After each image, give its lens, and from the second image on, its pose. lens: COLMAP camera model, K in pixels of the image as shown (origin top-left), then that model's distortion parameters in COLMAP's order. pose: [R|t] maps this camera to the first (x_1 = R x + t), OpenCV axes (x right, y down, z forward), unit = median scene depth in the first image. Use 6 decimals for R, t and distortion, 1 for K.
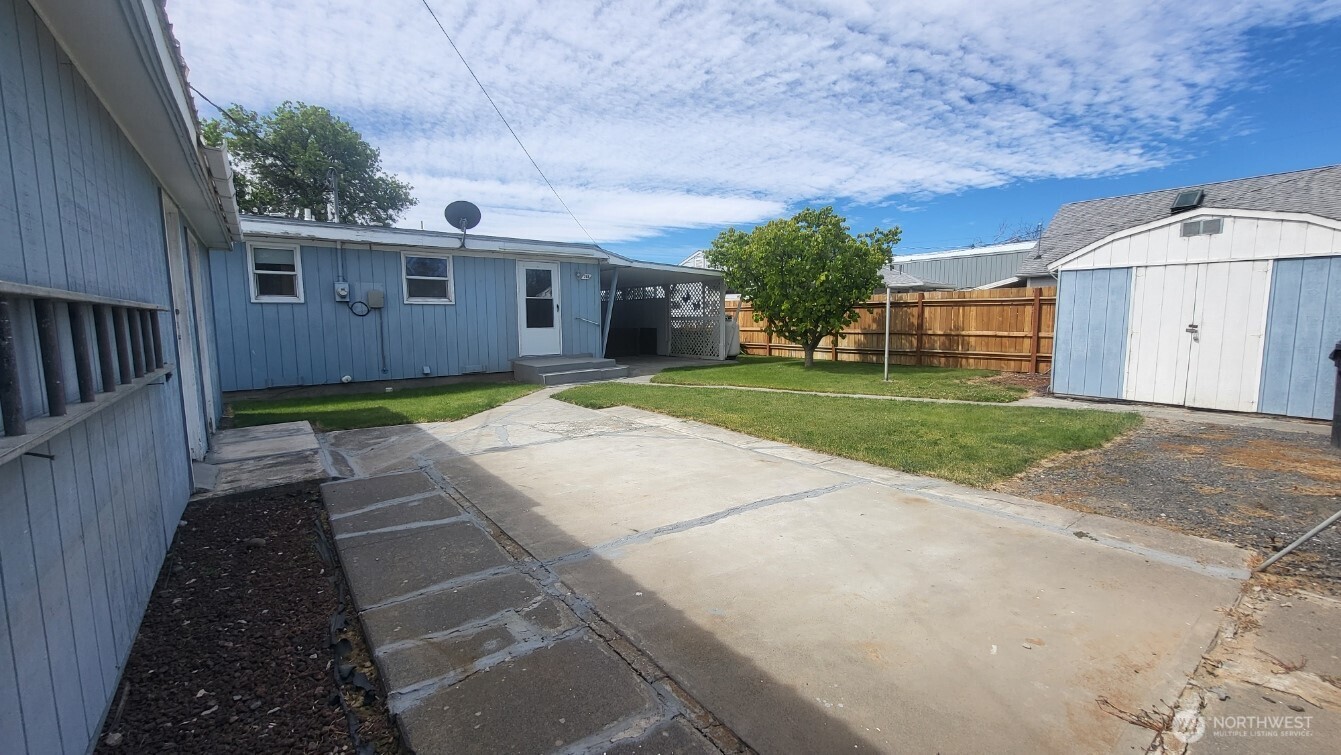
lens RADIAL K [[529.6, 0, 671.2], [0, 529.6, 379.2], [0, 0, 1]] dist [-0.002163, 0.000090]
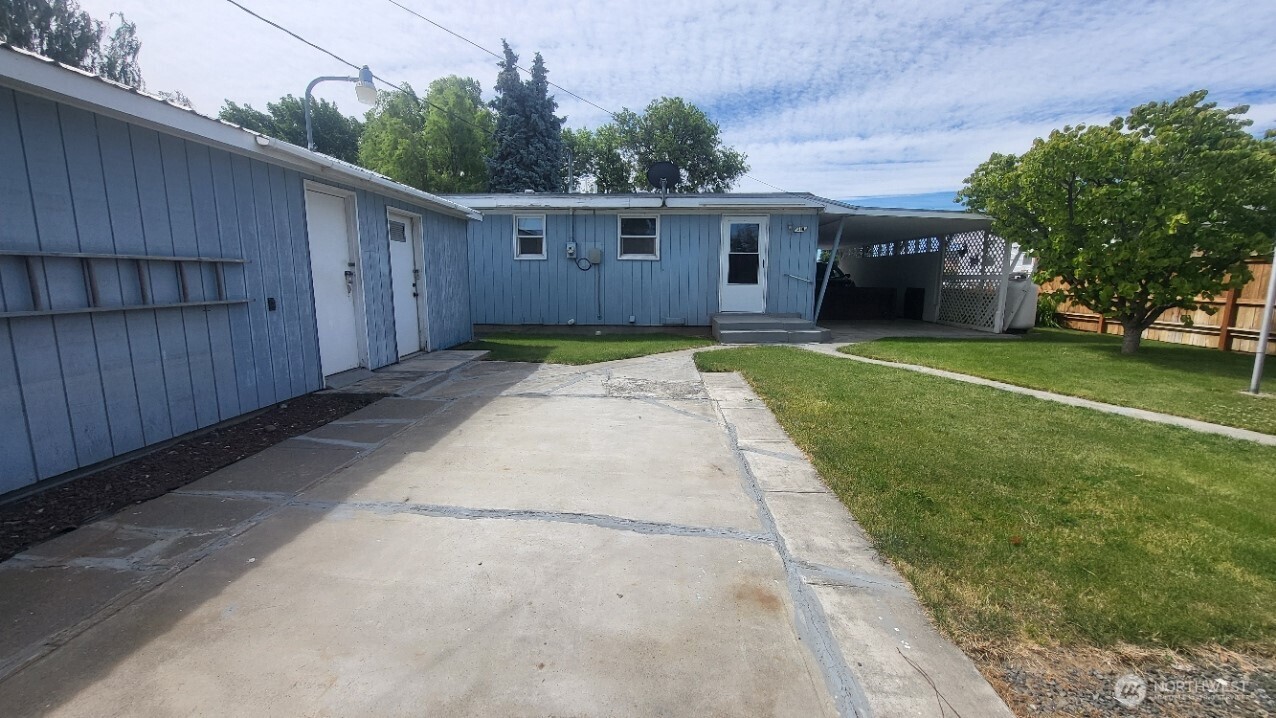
lens RADIAL K [[503.9, 0, 644.2], [0, 503.9, 355.1], [0, 0, 1]] dist [-0.002163, 0.000090]
pose [[0.764396, 0.112148, -0.634919, 0.213770], [-0.085061, 0.993690, 0.073111, -0.018164], [0.639111, -0.001879, 0.769112, 0.160332]]
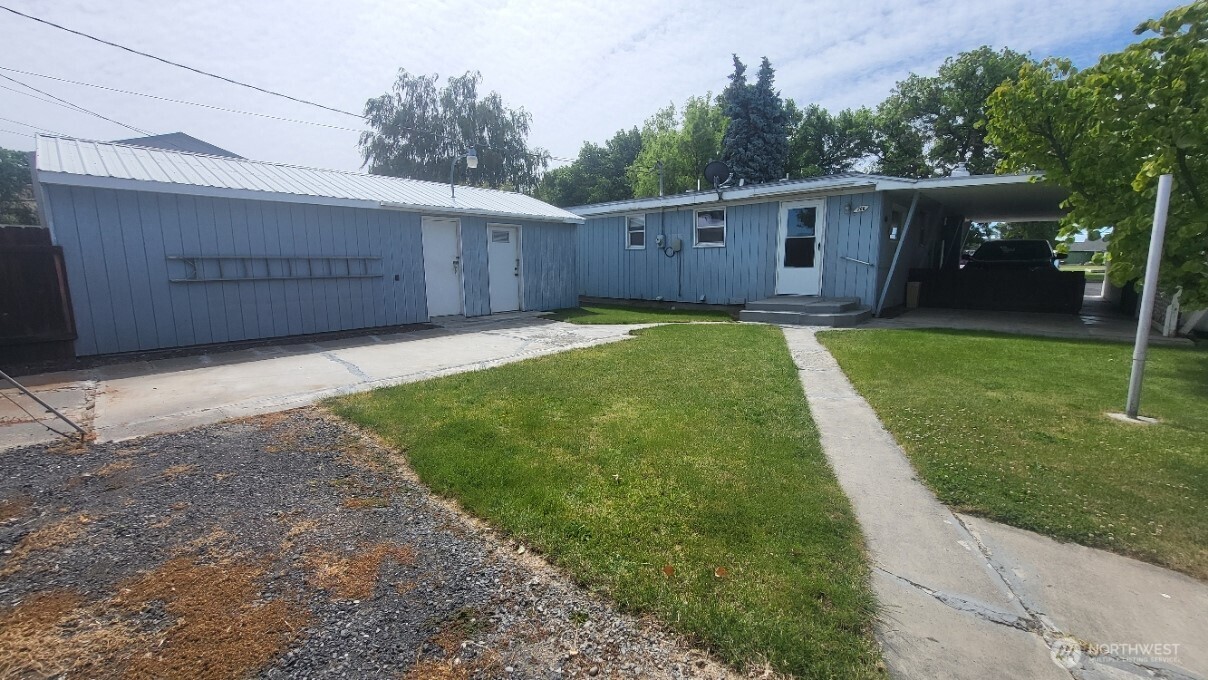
lens RADIAL K [[477.0, 0, 605.3], [0, 477.0, 336.5], [0, 0, 1]] dist [-0.002163, 0.000090]
pose [[0.169039, 0.157725, -0.972907, 0.571389], [-0.105983, 0.984298, 0.141157, -0.054836], [0.979895, 0.079251, 0.183101, 0.472051]]
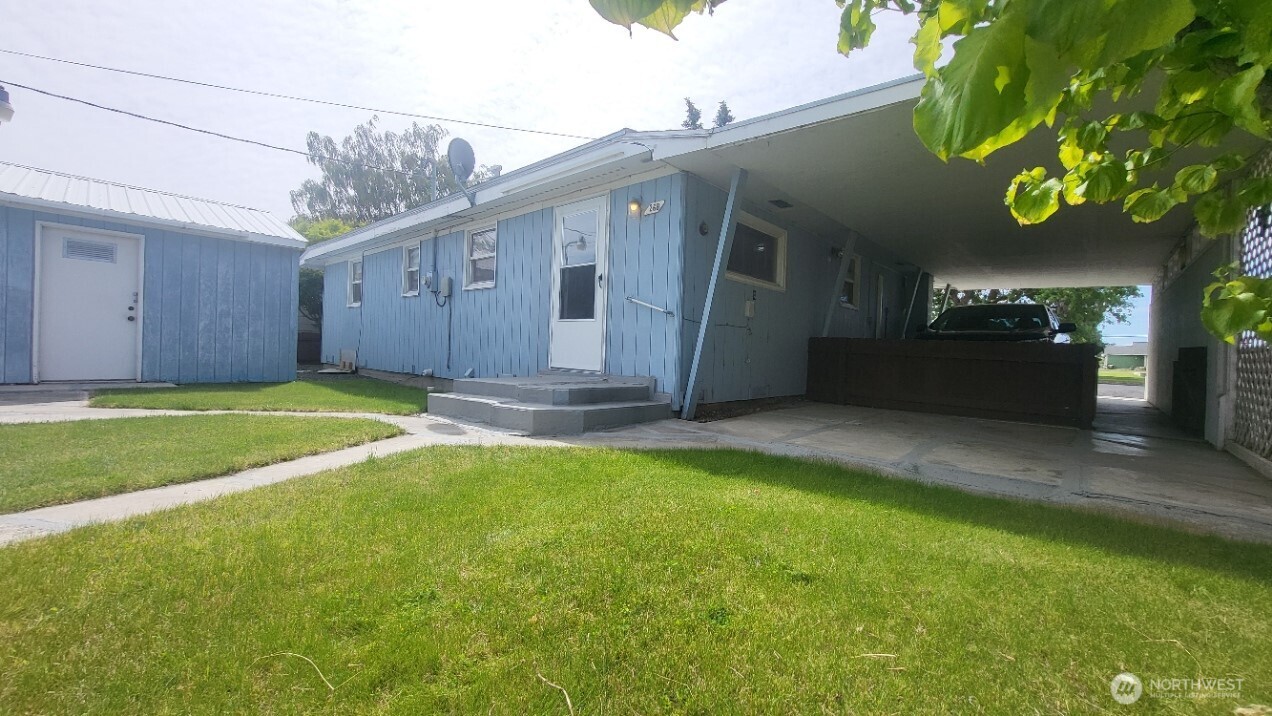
lens RADIAL K [[502.3, 0, 639.1], [0, 502.3, 349.6], [0, 0, 1]] dist [-0.002163, 0.000090]
pose [[0.173719, 0.017687, -0.984636, 0.268864], [-0.146133, 0.989233, -0.008012, -0.069098], [0.973893, 0.145280, 0.174433, 0.946752]]
